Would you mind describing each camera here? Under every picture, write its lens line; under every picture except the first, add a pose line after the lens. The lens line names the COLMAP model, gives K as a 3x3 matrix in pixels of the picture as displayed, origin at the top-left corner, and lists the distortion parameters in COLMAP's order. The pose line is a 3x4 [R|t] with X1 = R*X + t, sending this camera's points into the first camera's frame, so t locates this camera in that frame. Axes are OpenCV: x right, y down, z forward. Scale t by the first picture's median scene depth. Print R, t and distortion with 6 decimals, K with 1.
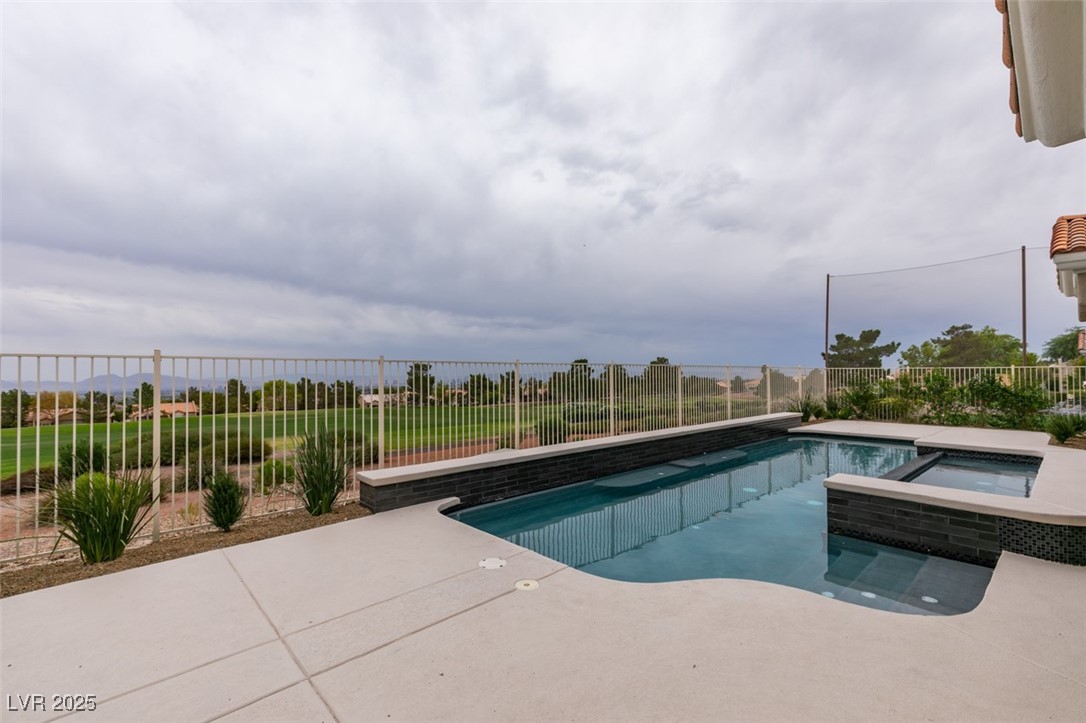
lens RADIAL K [[479.0, 0, 546.7], [0, 479.0, 365.7], [0, 0, 1]] dist [0.004478, 0.000181]
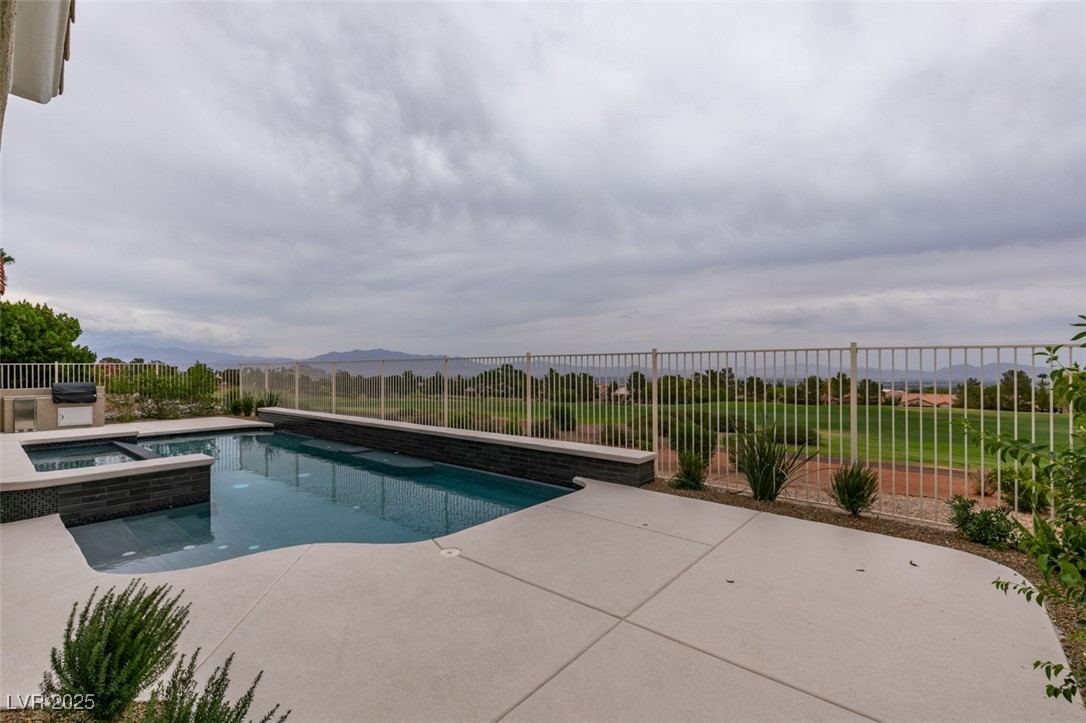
lens RADIAL K [[479.0, 0, 543.7], [0, 479.0, 364.6], [0, 0, 1]] dist [0.004478, 0.000181]
pose [[0.115490, 0.002877, -0.993304, 0.303407], [0.018000, 0.999826, 0.004989, -0.000299], [0.993146, -0.018456, 0.115418, 0.267767]]
